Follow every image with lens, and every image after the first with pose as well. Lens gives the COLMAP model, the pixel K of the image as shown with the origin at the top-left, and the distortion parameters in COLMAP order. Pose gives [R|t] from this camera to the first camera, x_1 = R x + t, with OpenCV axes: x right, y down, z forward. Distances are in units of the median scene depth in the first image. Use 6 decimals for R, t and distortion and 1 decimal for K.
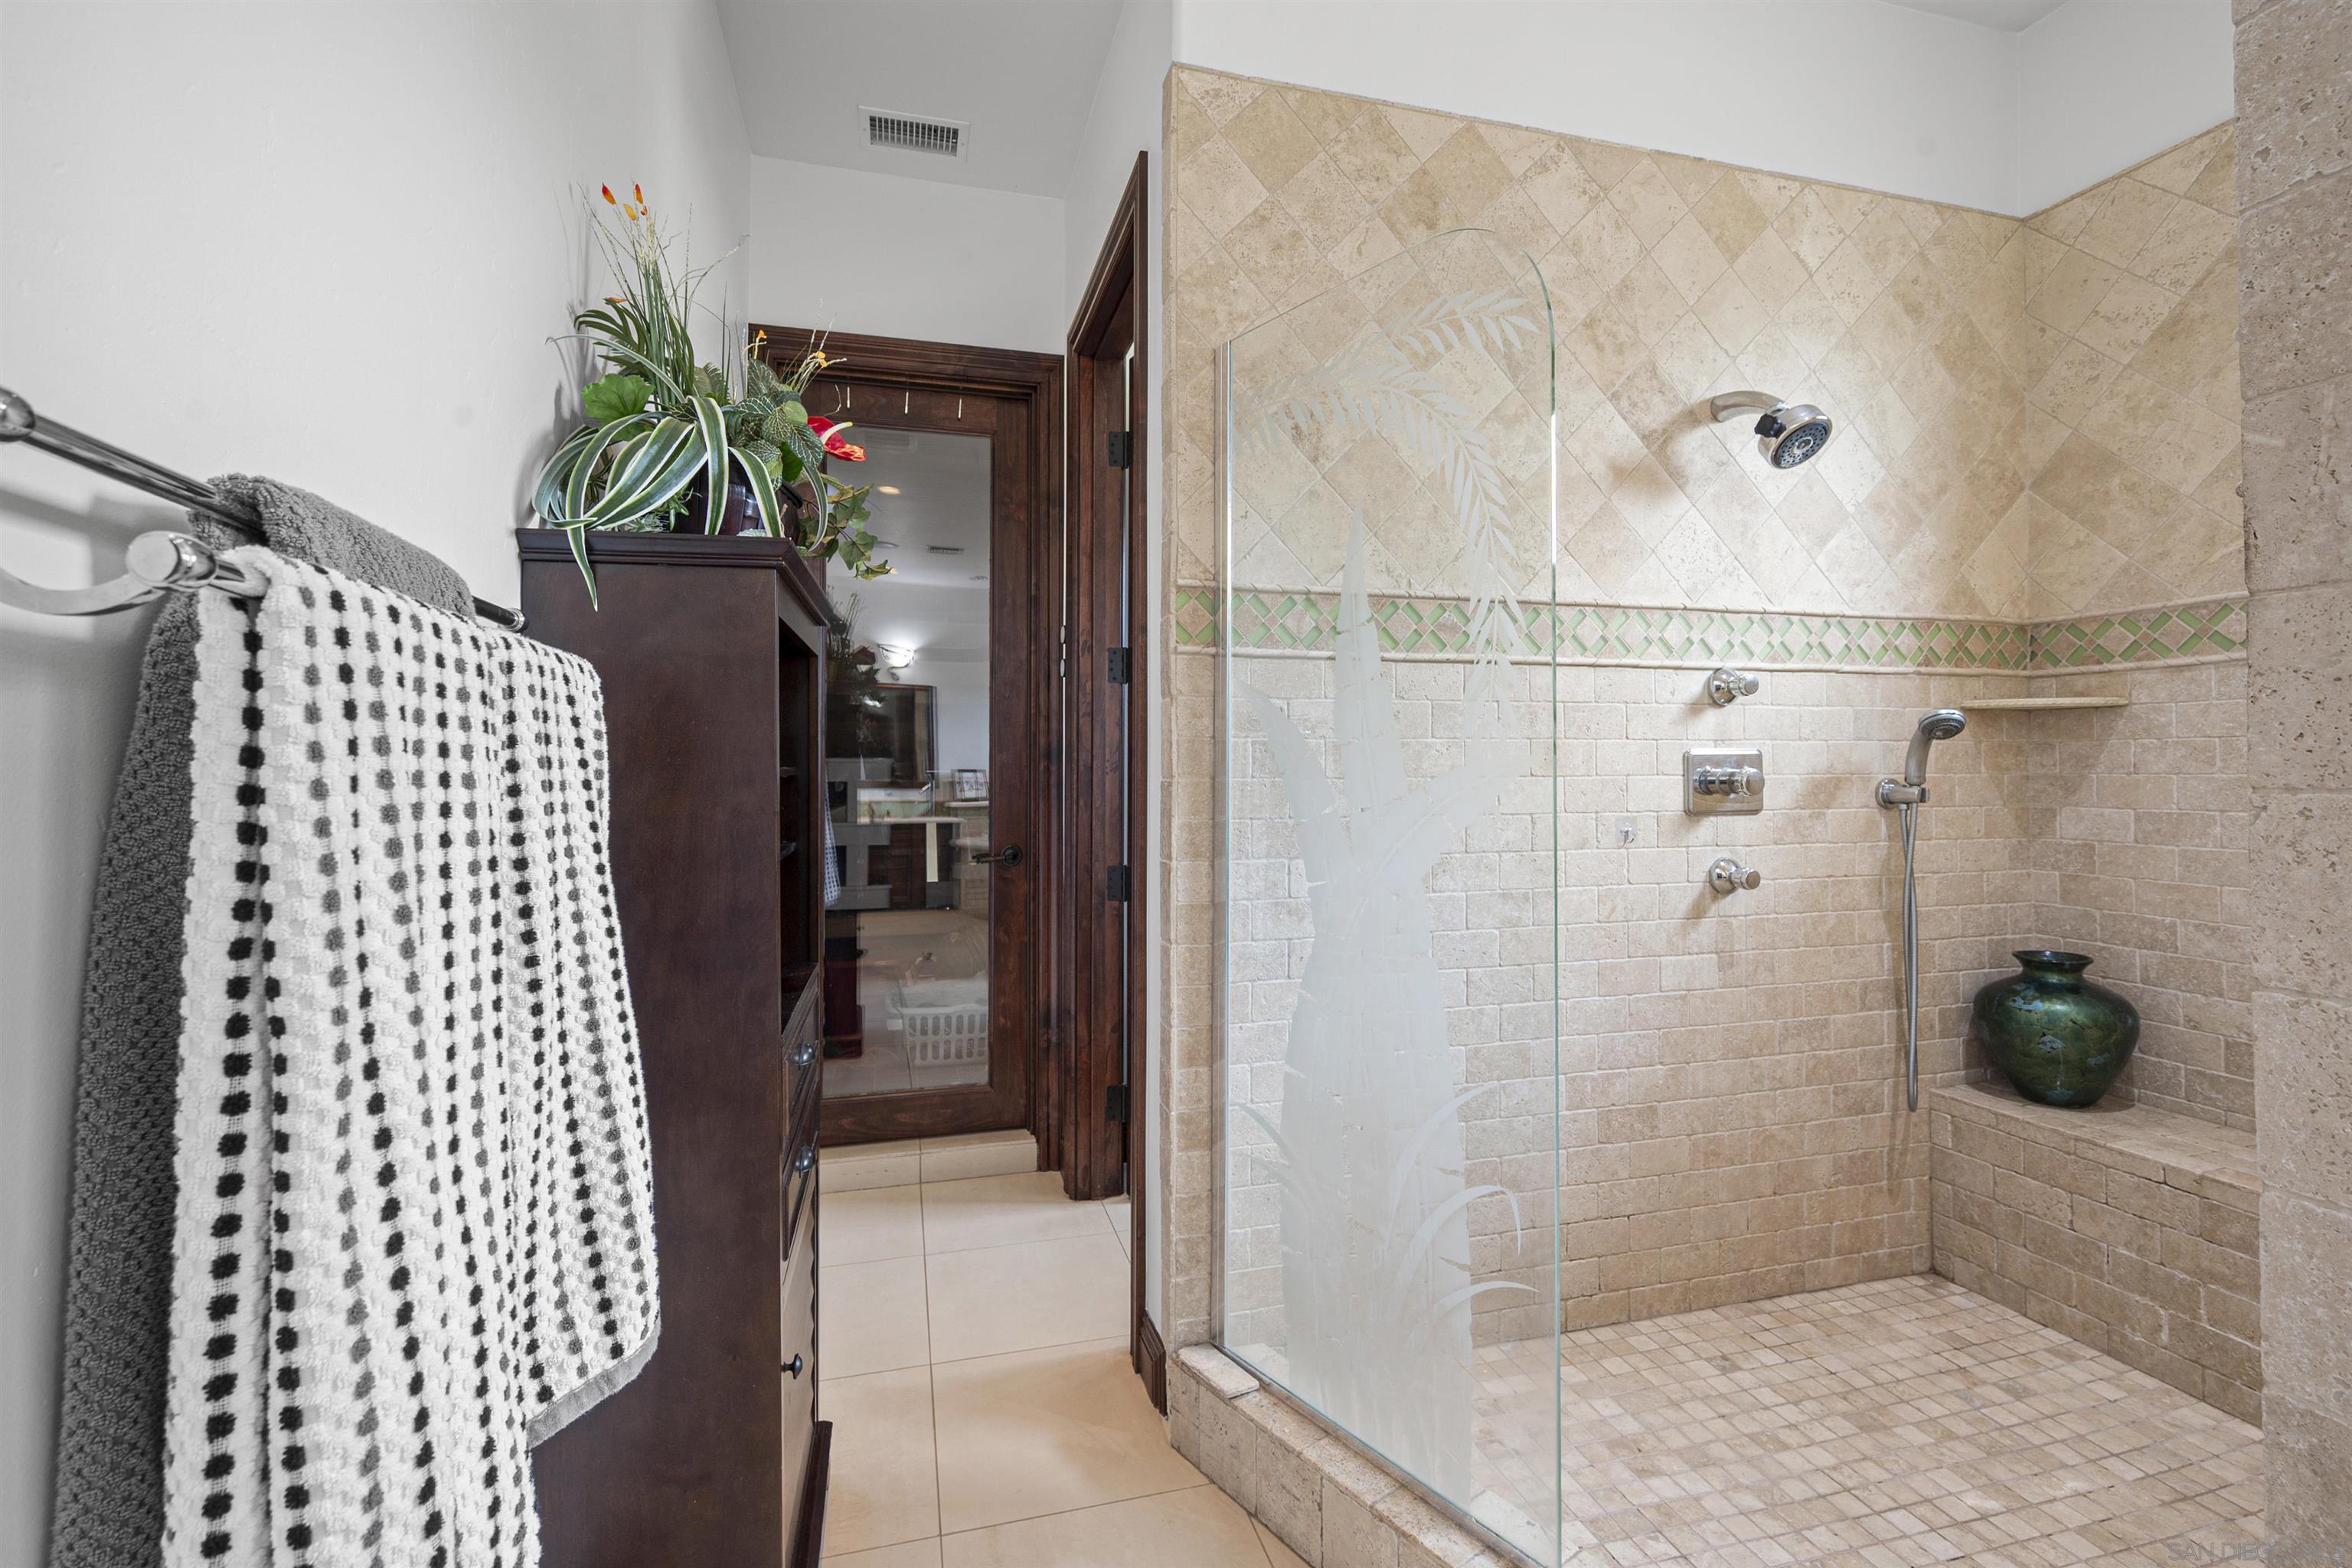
lens RADIAL K [[1030.5, 0, 1177.9], [0, 1030.5, 749.1], [0, 0, 1]] dist [-0.000436, -0.000005]
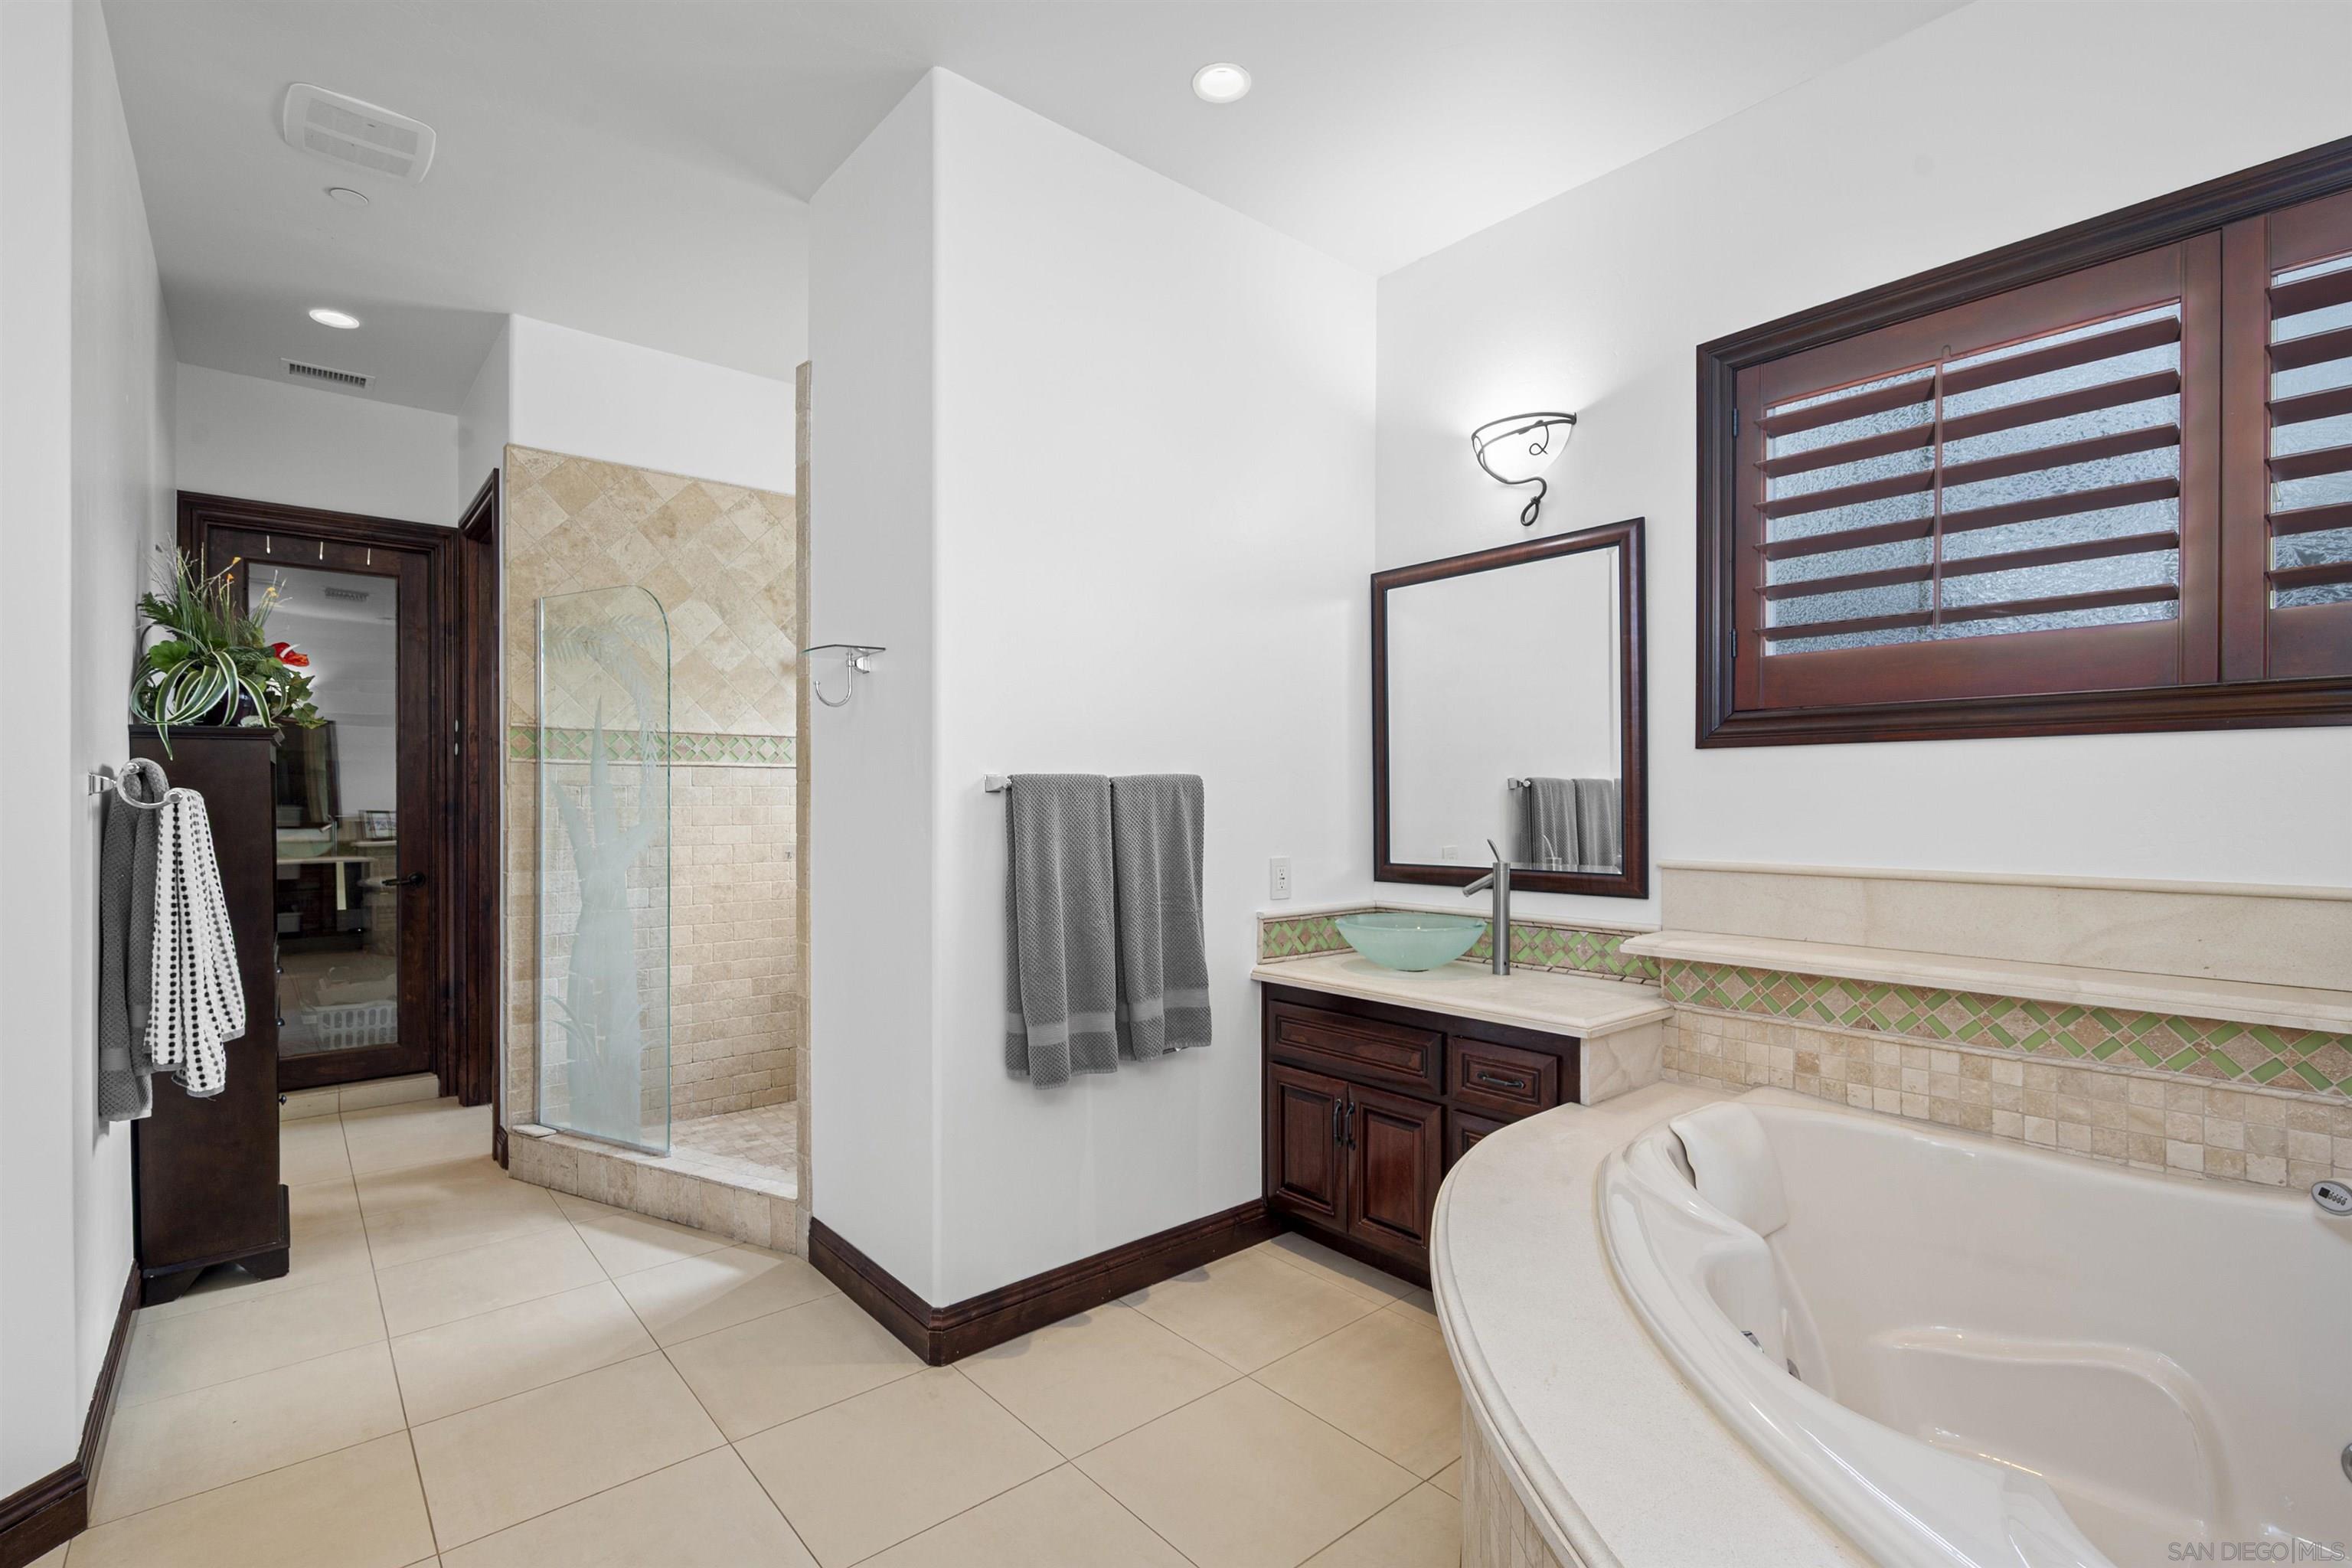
lens RADIAL K [[1066.0, 0, 1168.3], [0, 1066.0, 804.6], [0, 0, 1]] dist [0.000424, -0.000186]
pose [[0.907517, -0.001696, 0.420011, 0.255197], [-0.008518, 0.999712, 0.022443, -0.065558], [-0.419928, -0.023945, 0.907241, -1.199151]]
